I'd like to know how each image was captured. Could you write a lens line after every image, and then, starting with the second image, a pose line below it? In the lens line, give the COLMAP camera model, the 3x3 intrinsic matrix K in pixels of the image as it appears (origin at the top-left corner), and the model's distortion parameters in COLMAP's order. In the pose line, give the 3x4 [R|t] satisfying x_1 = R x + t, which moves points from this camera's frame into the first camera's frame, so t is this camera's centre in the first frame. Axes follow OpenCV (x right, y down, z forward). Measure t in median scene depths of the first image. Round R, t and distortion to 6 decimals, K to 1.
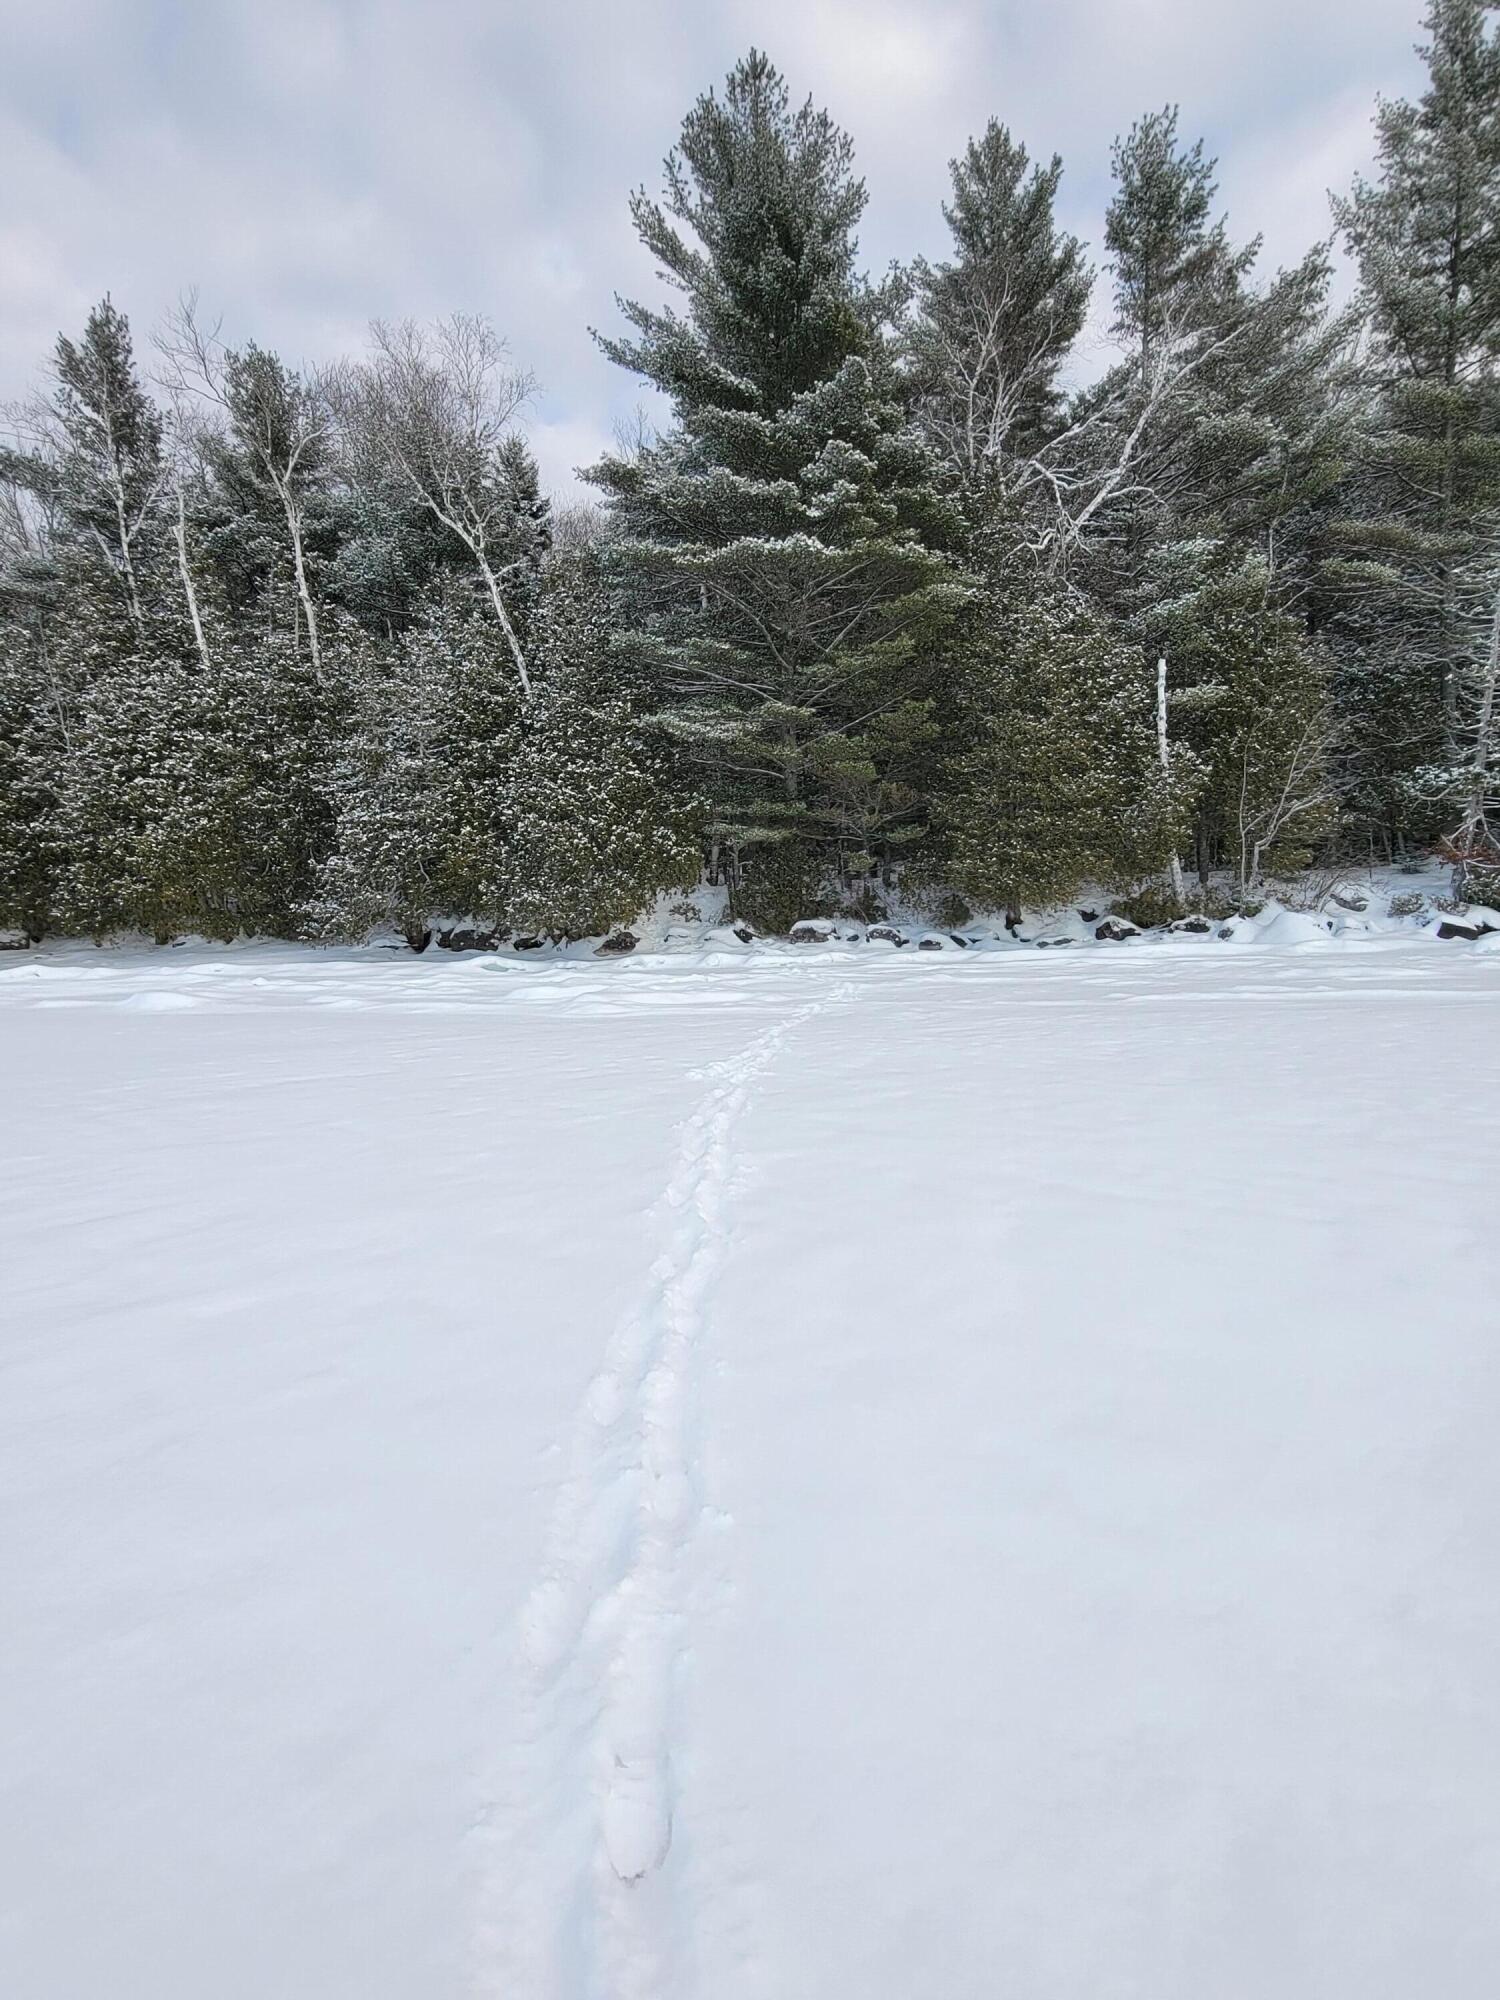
lens RADIAL K [[1025.2, 0, 733.0], [0, 1025.2, 974.8], [0, 0, 1]] dist [-0.004498, -0.000564]
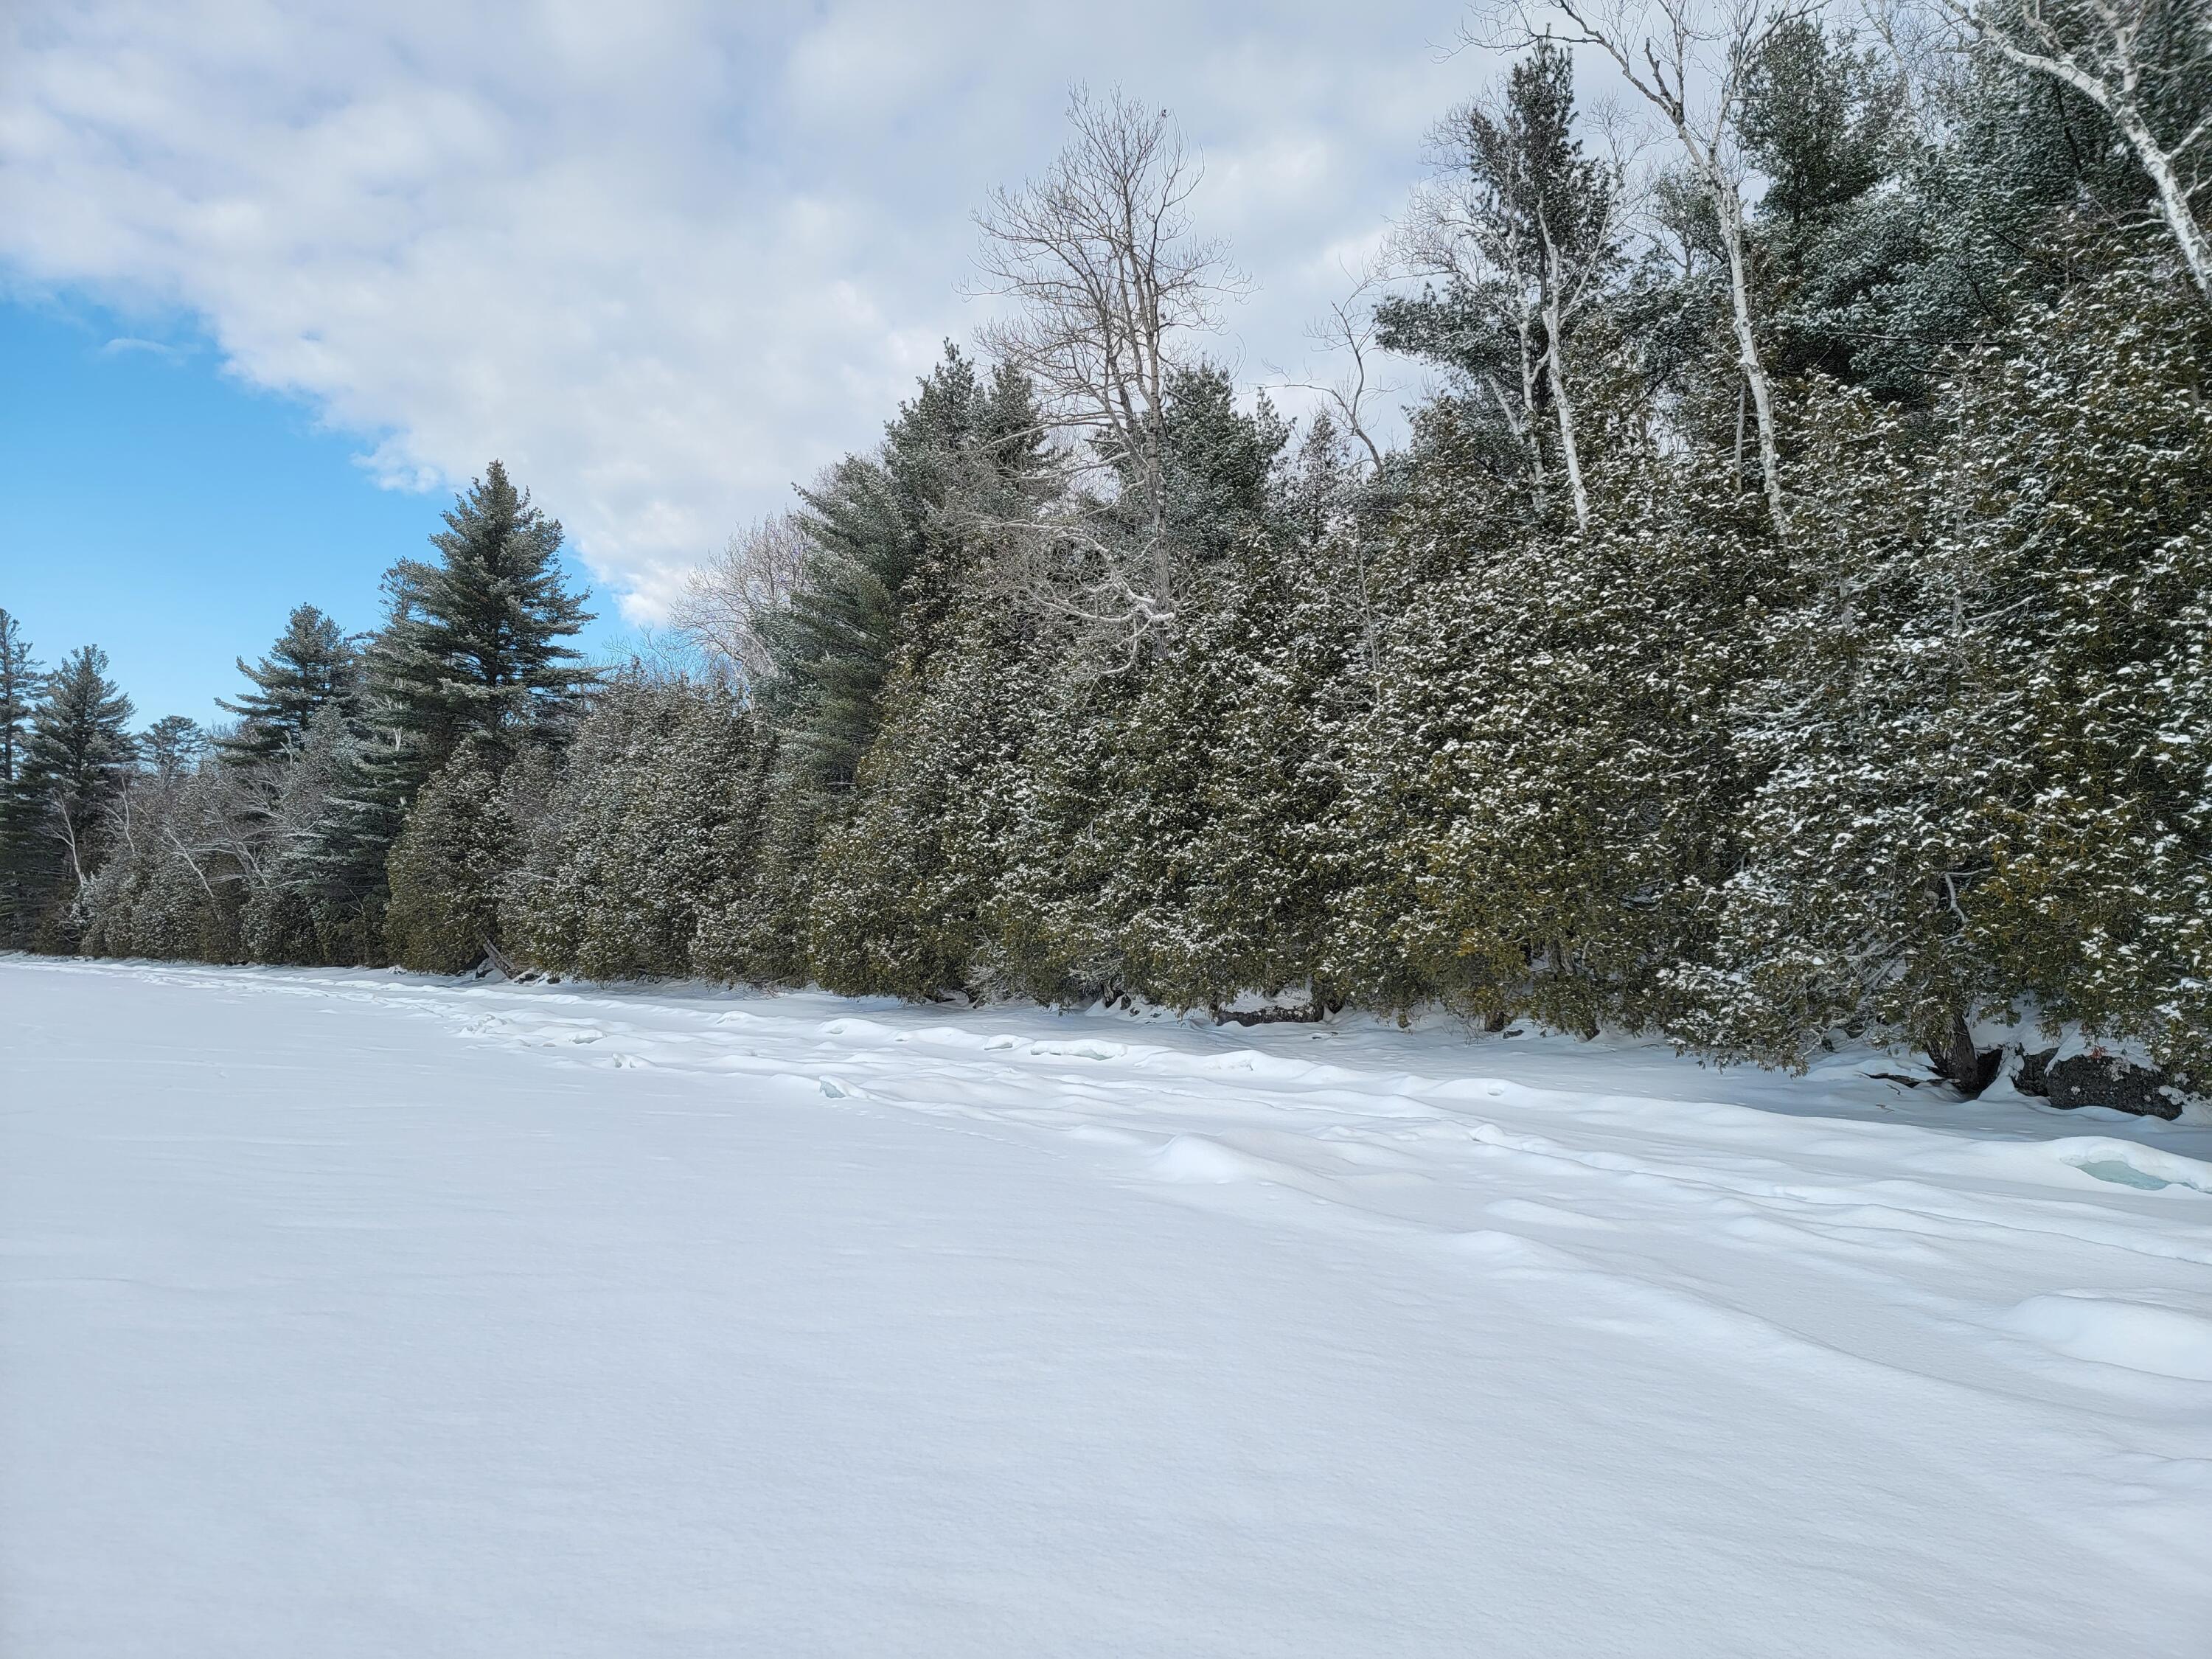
lens RADIAL K [[1519.9, 0, 1109.6], [0, 1519.9, 841.3], [0, 0, 1]] dist [0.103270, -0.091743]
pose [[0.616917, -0.023747, -0.786670, -0.017584], [-0.097270, 0.989581, -0.106153, -0.025198], [0.780994, 0.142007, 0.608180, 0.328005]]
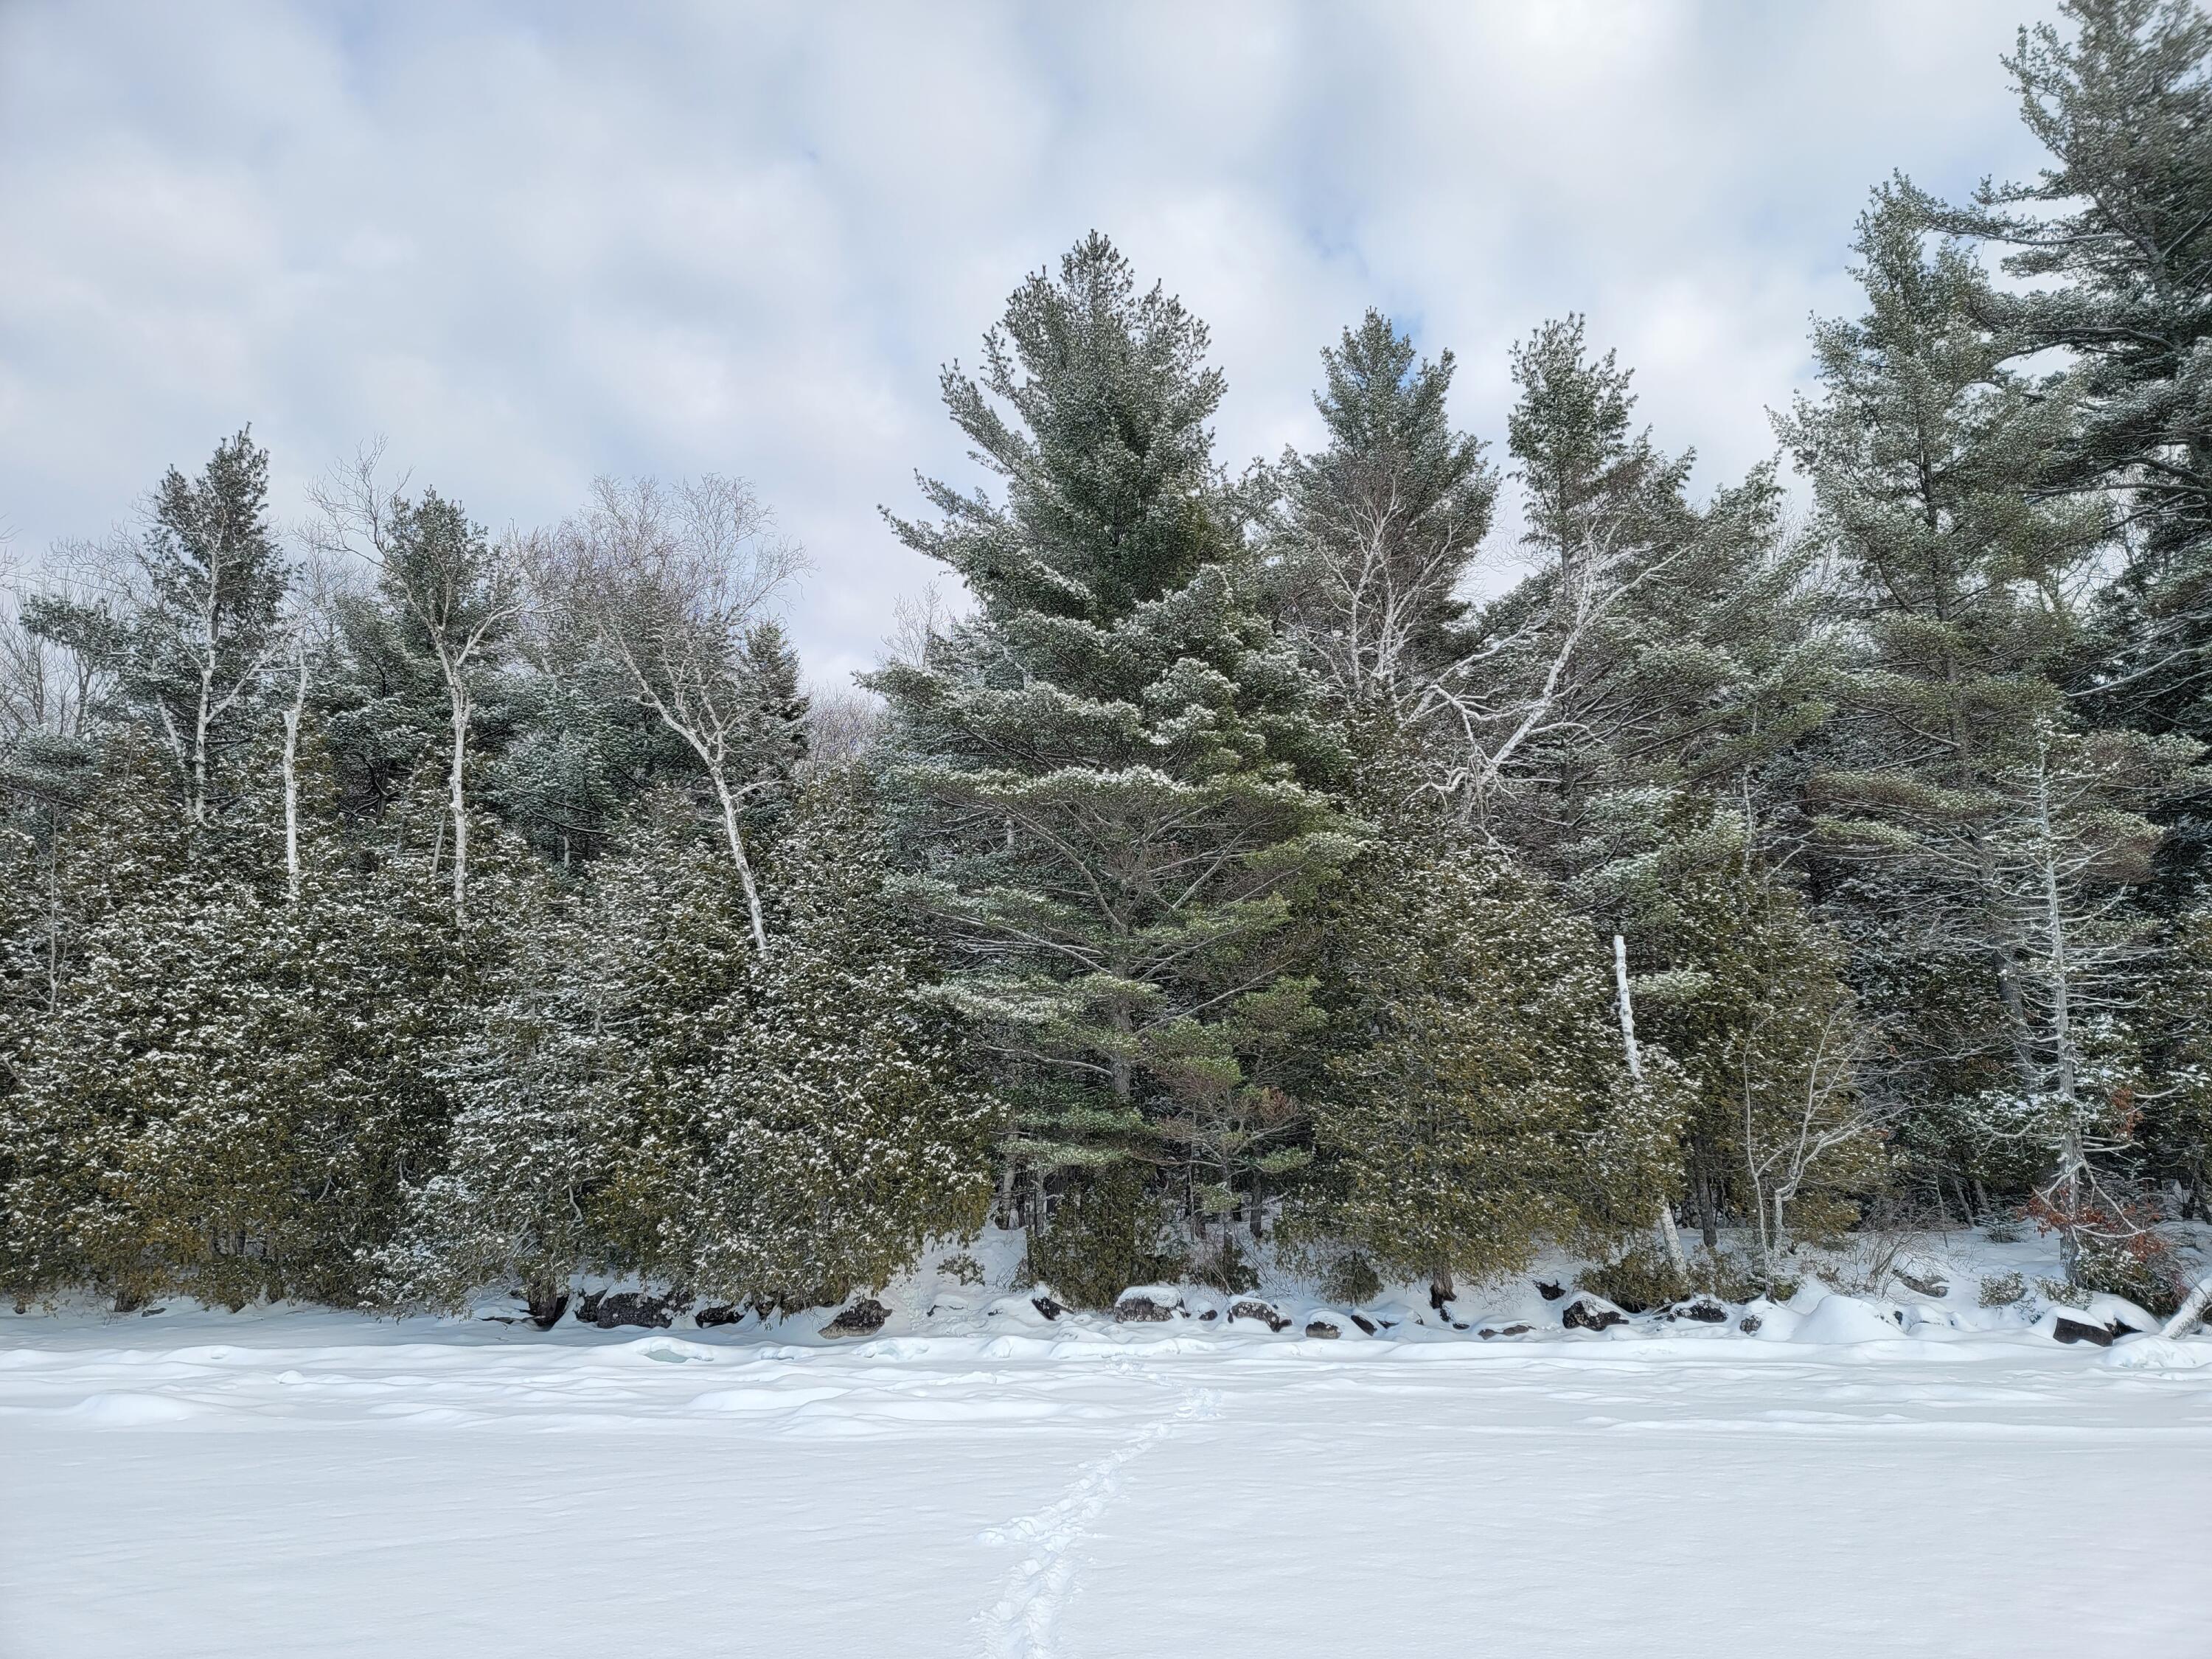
lens RADIAL K [[1487.6, 0, 1128.5], [0, 1487.6, 838.1], [0, 0, 1]] dist [0.095150, -0.082076]
pose [[0.997421, 0.039734, 0.059771, -0.007686], [-0.017631, 0.942904, -0.332597, -0.002451], [-0.069573, 0.330685, 0.941173, -0.033705]]
